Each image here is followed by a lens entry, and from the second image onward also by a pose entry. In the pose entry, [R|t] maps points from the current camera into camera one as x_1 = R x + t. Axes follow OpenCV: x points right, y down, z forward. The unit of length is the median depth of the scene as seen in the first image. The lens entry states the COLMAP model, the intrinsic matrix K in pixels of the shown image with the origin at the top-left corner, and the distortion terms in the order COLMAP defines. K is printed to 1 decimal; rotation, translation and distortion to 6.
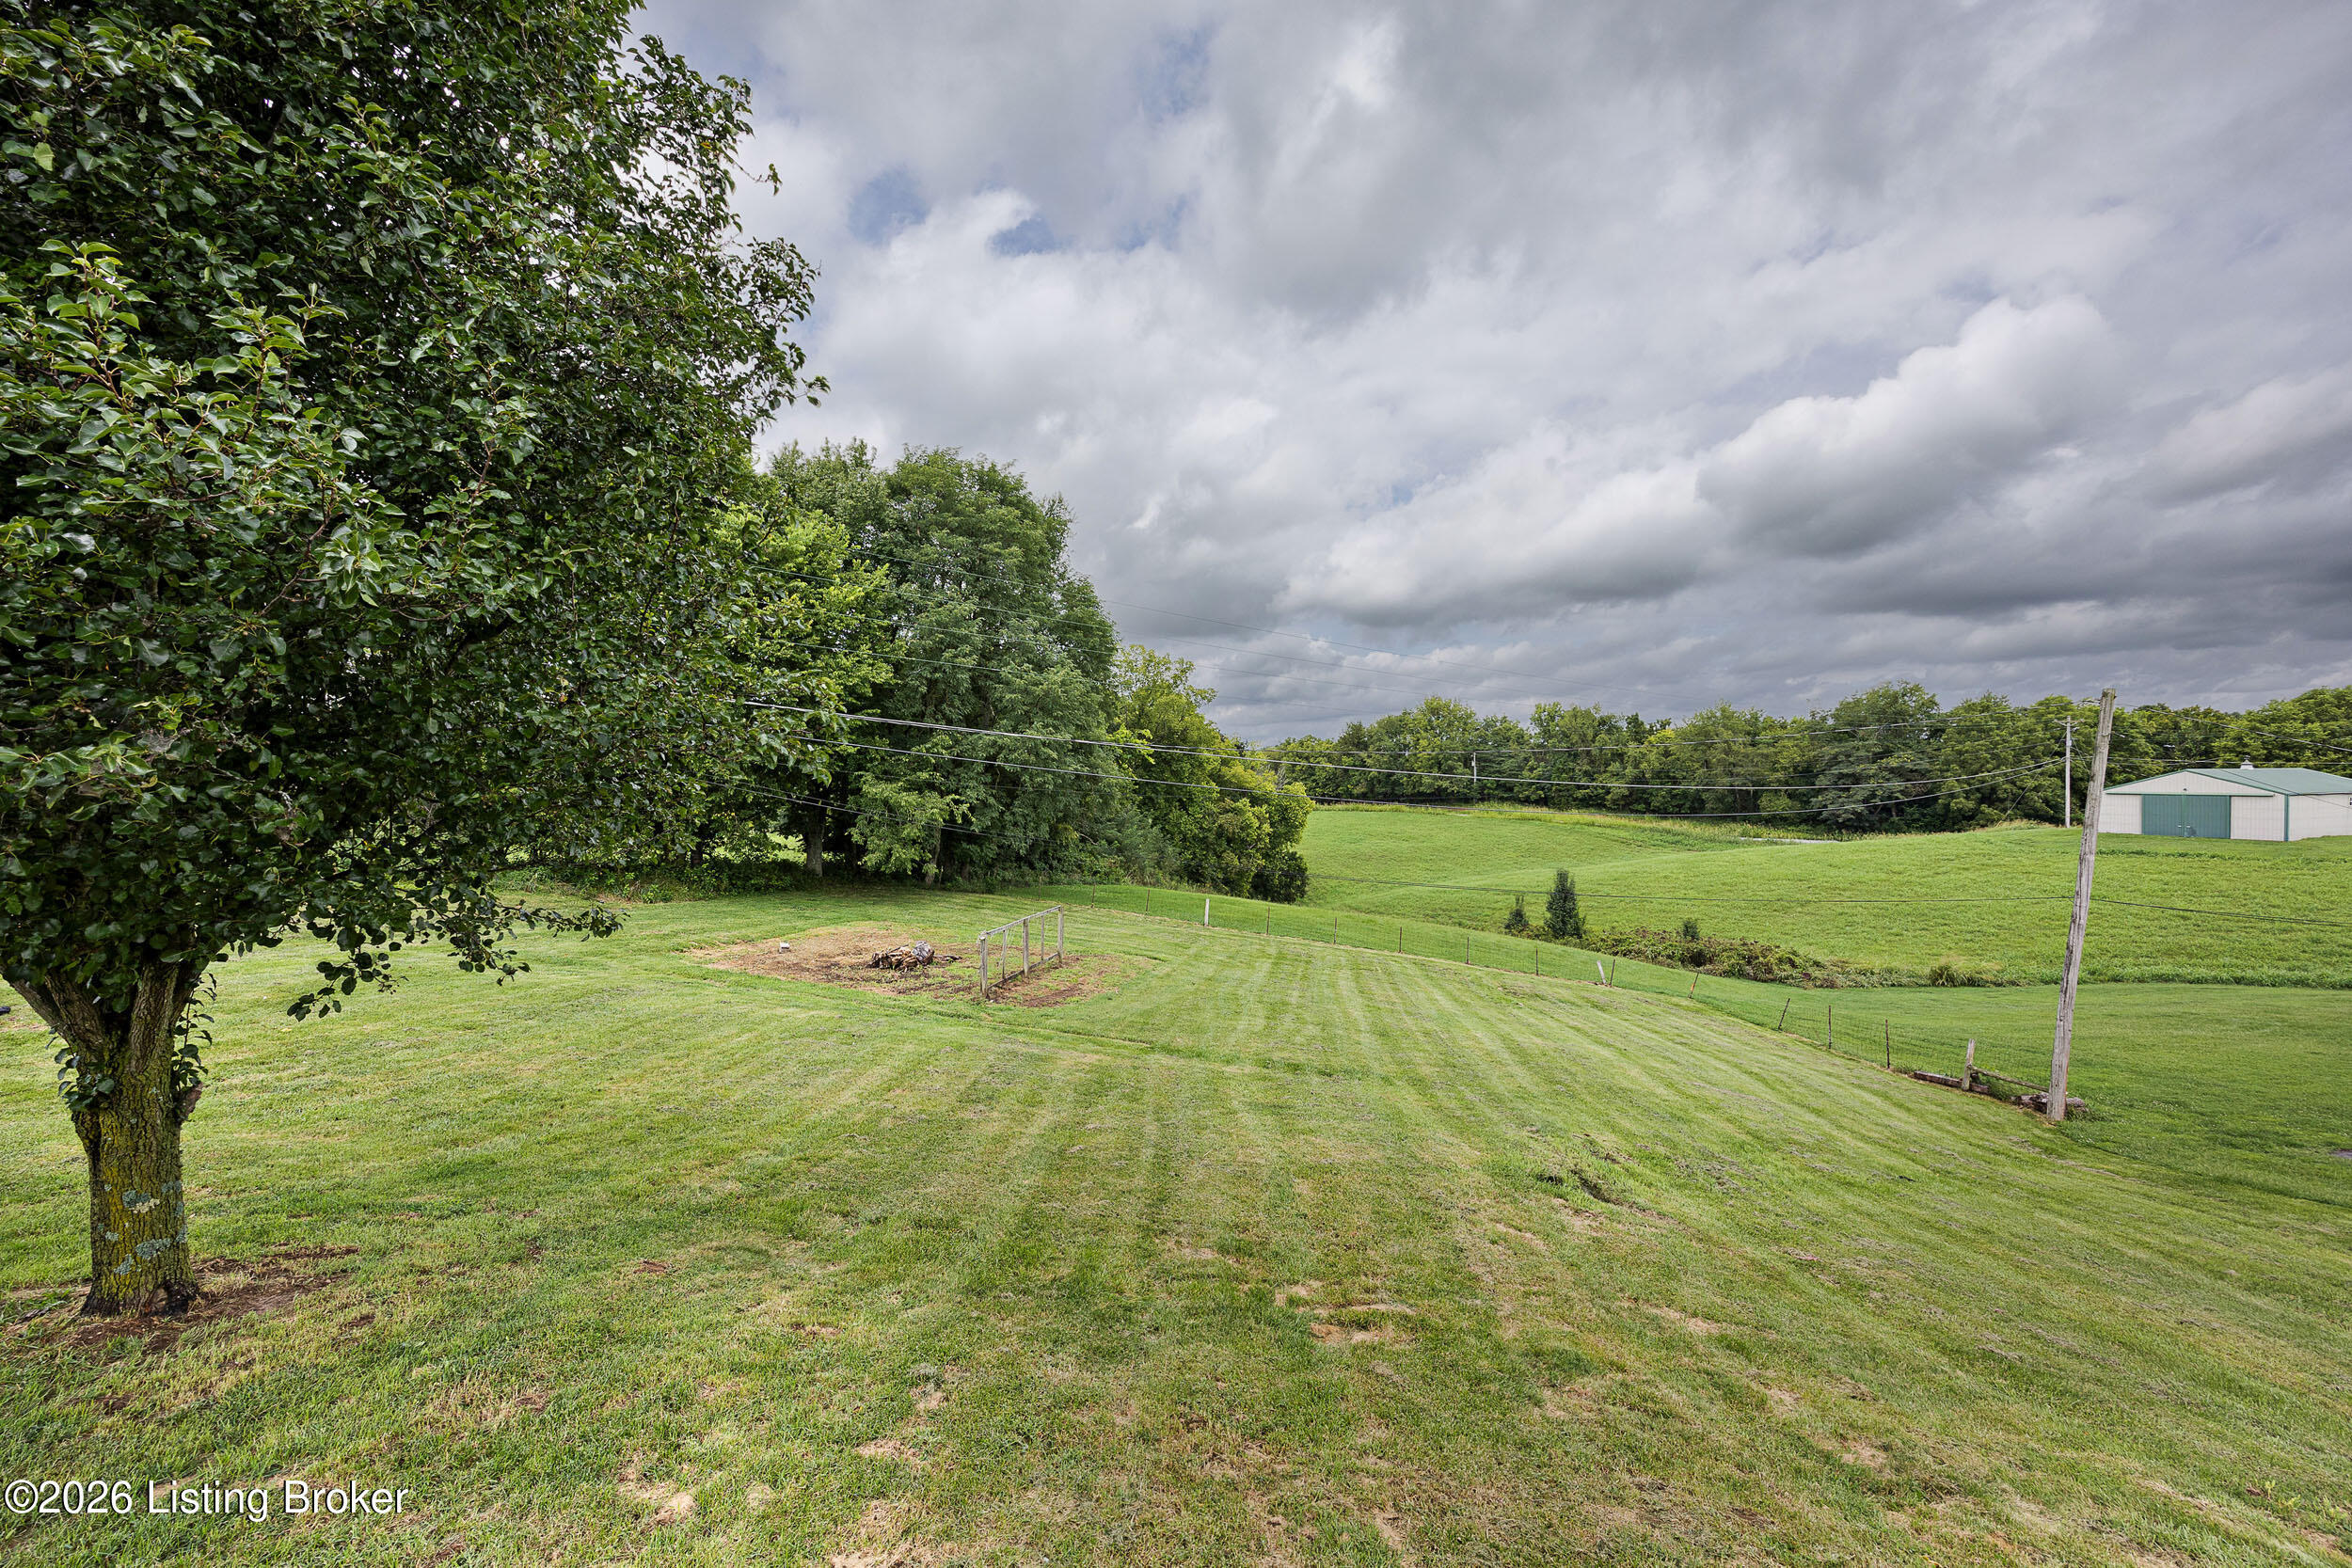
lens RADIAL K [[945.5, 0, 1173.4], [0, 945.5, 775.0], [0, 0, 1]] dist [-0.001235, 0.000286]
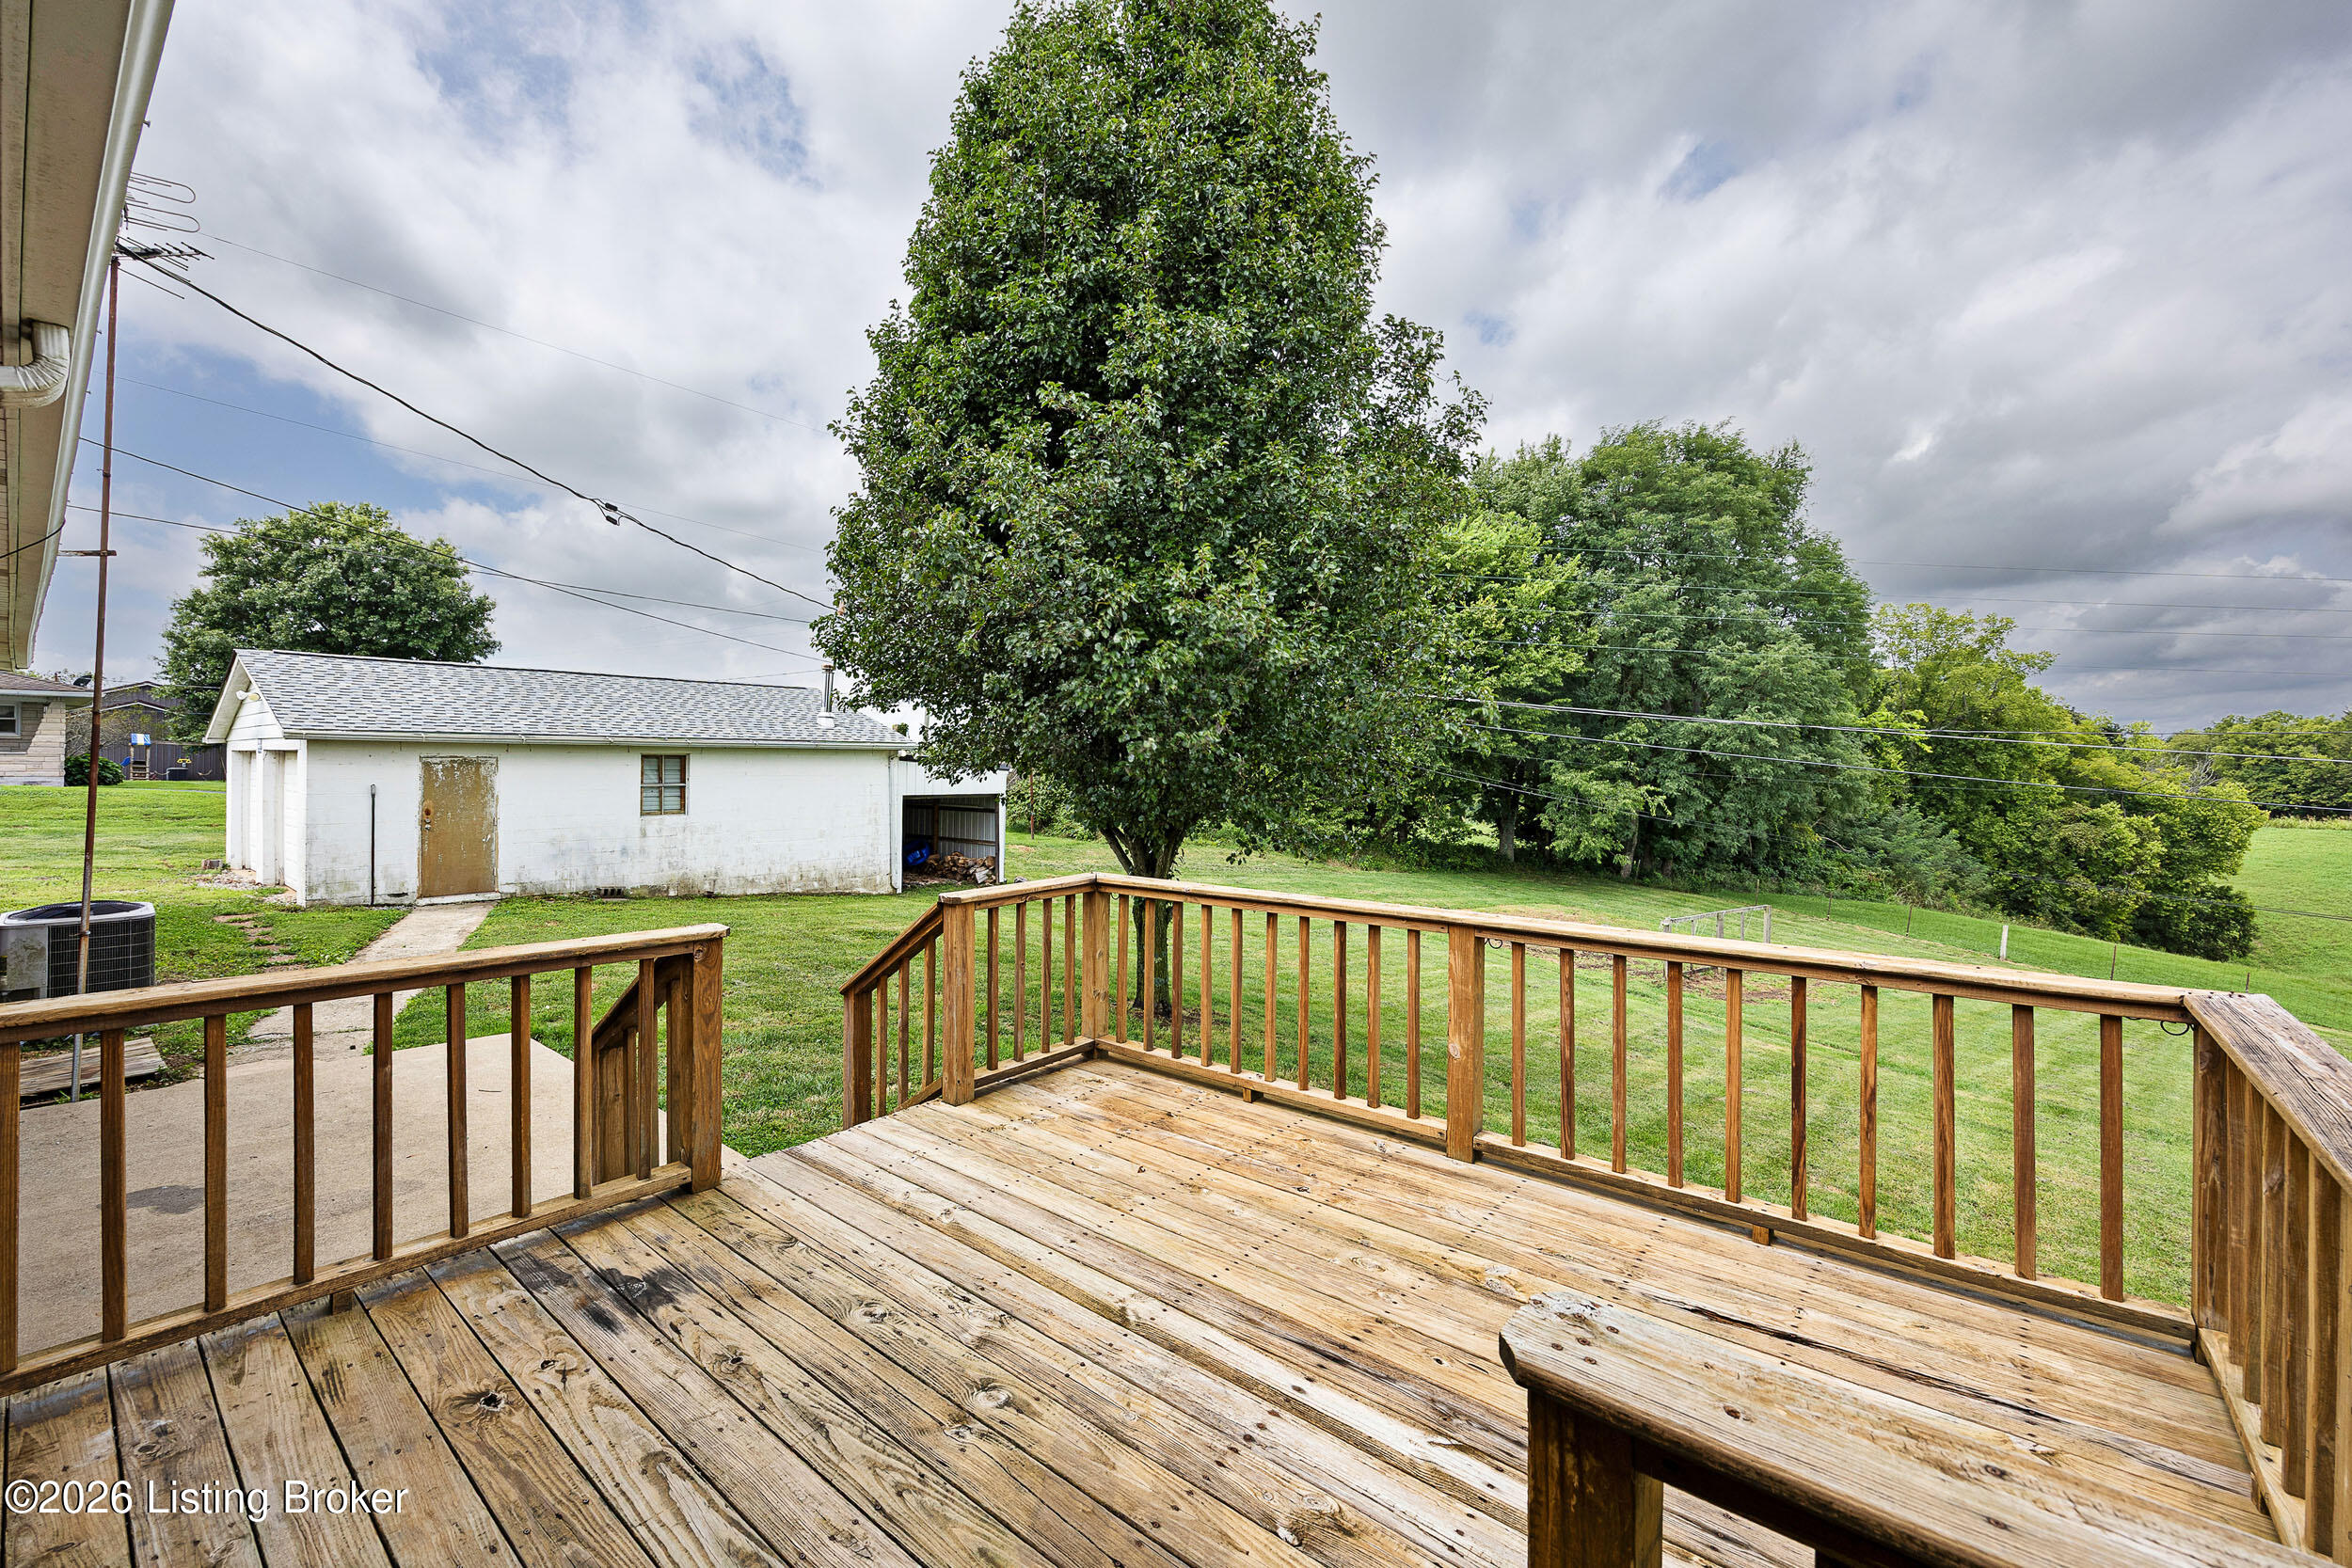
lens RADIAL K [[945.5, 0, 1159.0], [0, 945.5, 766.5], [0, 0, 1]] dist [-0.001235, 0.000286]
pose [[0.752354, 0.008302, -0.658707, 0.022363], [-0.007914, 0.999962, 0.003564, 0.002585], [0.658712, 0.002532, 0.752391, -0.046262]]
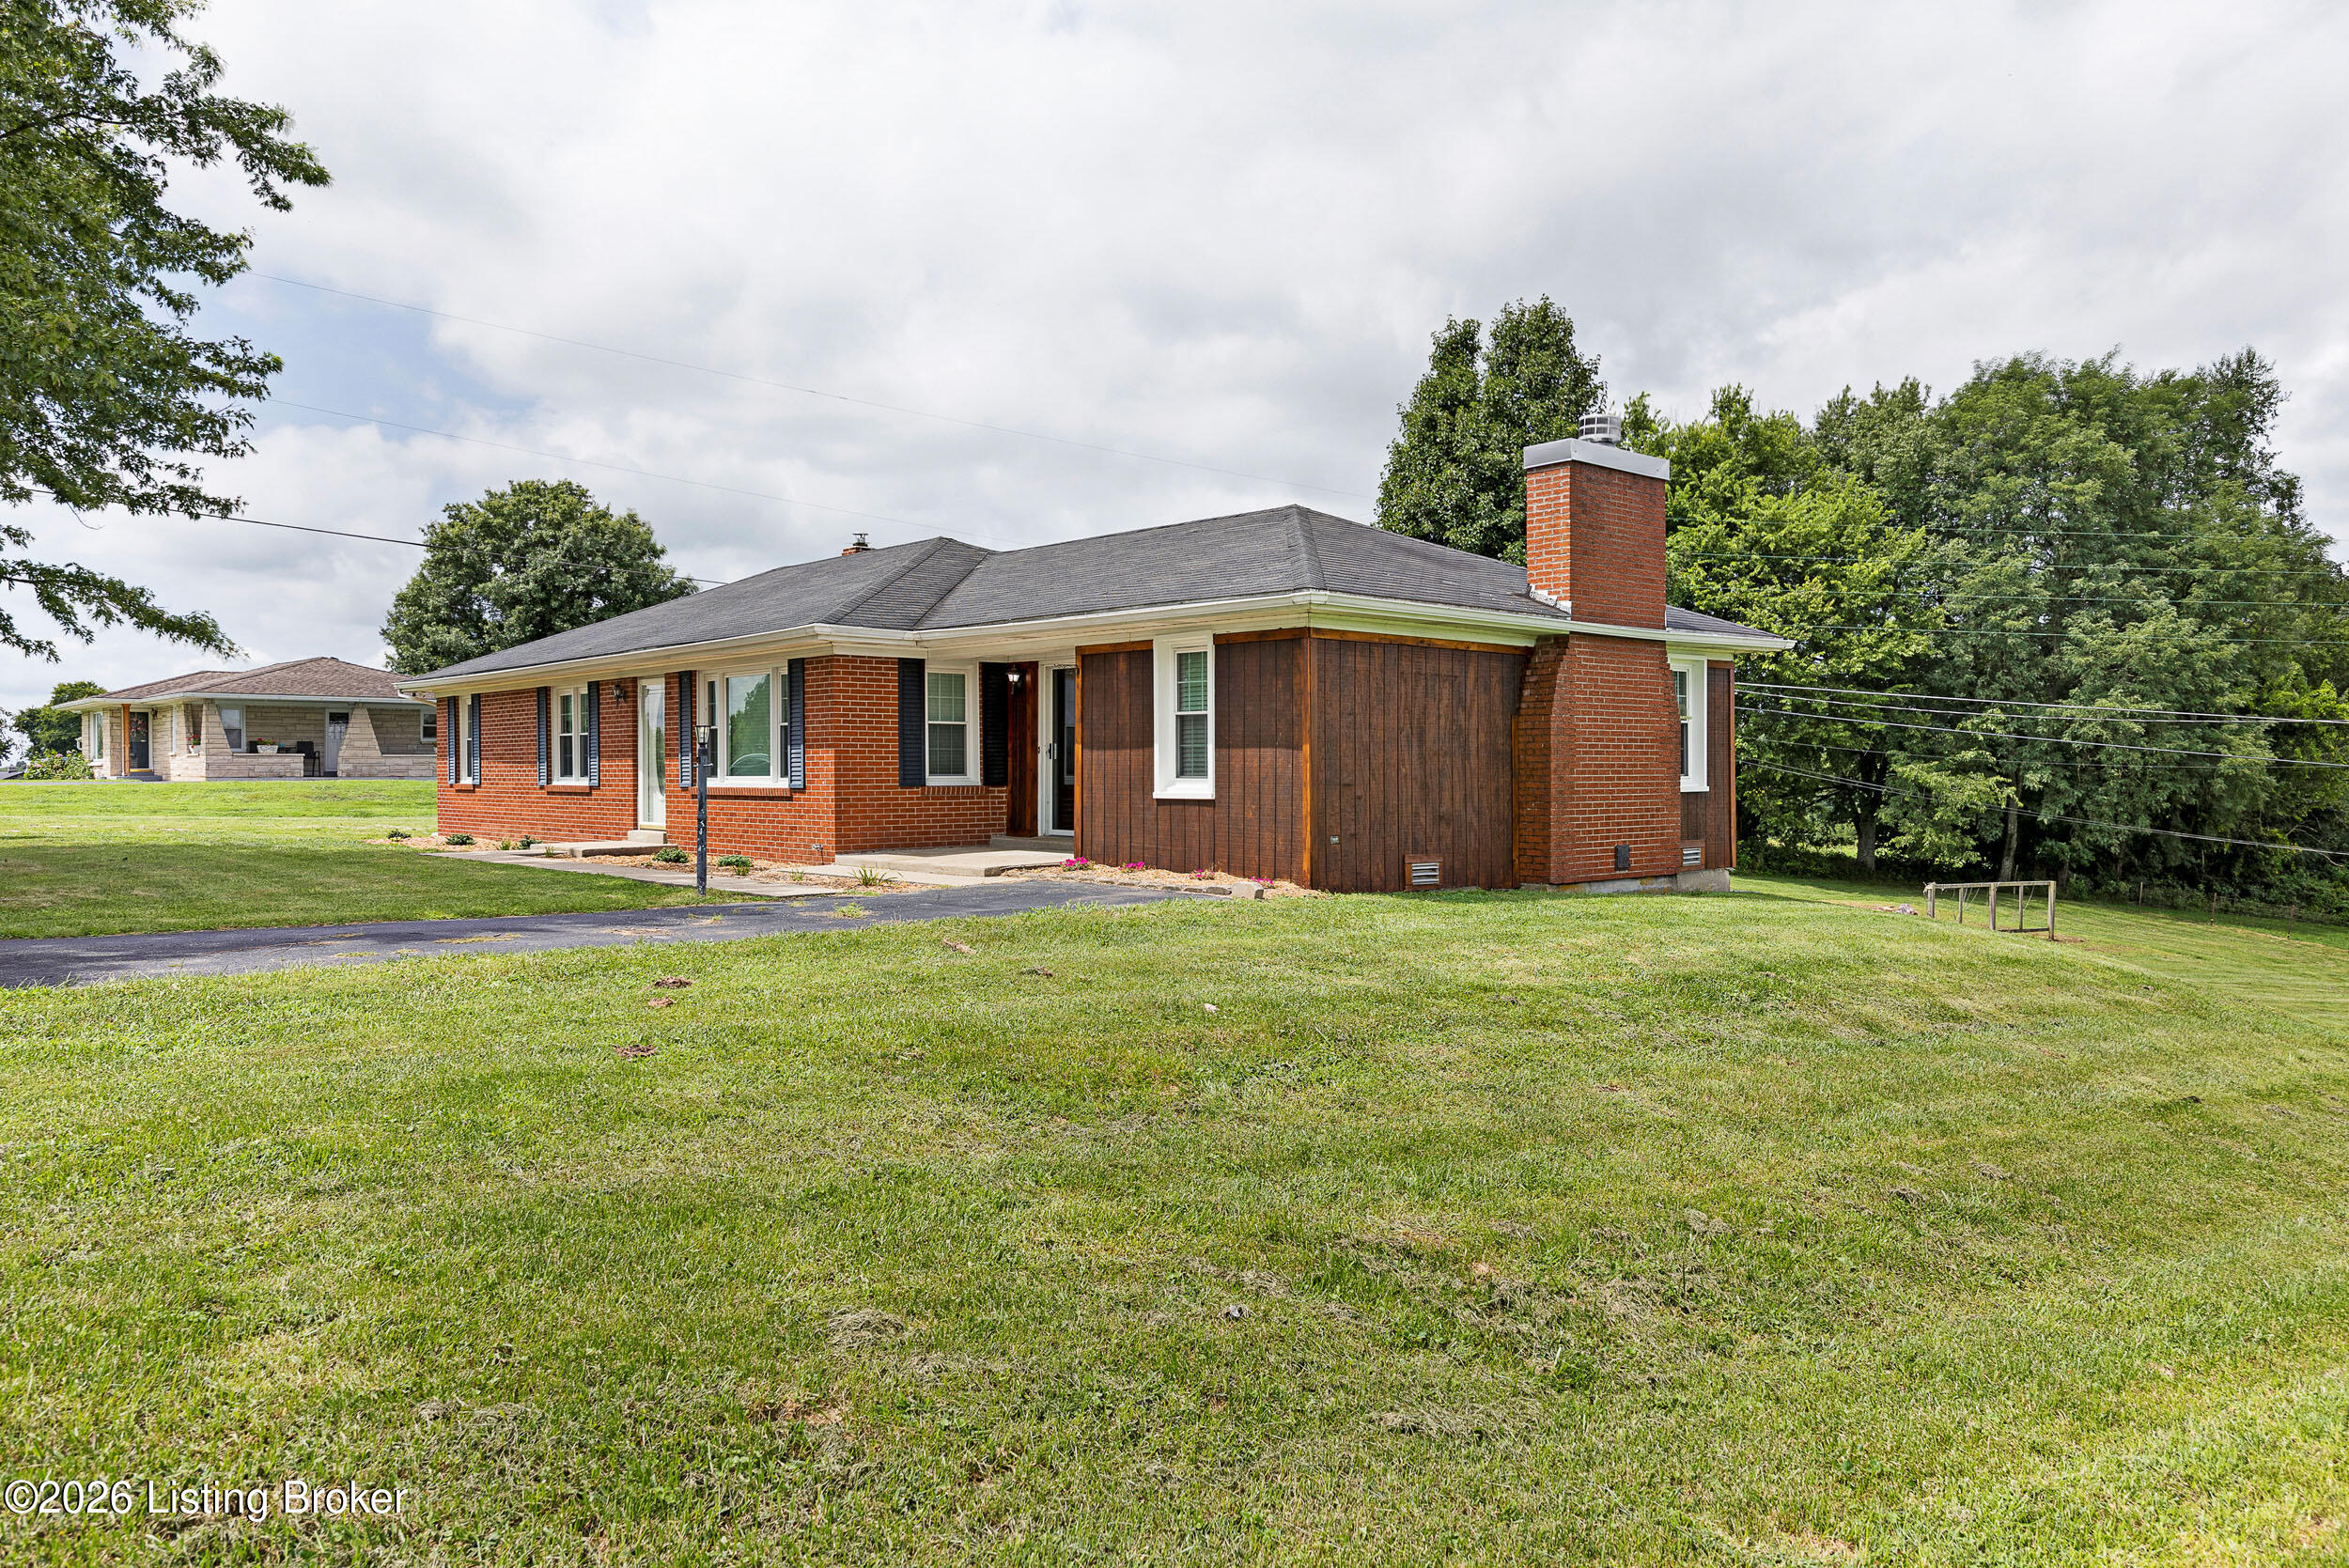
lens RADIAL K [[1616.0, 0, 1191.4], [0, 1616.0, 781.3], [0, 0, 1]] dist [-0.008587, 0.000913]
pose [[0.664883, 0.006584, -0.746919, 0.344518], [-0.000367, 0.999964, 0.008488, 0.011556], [0.746948, -0.005369, 0.664861, -0.504111]]
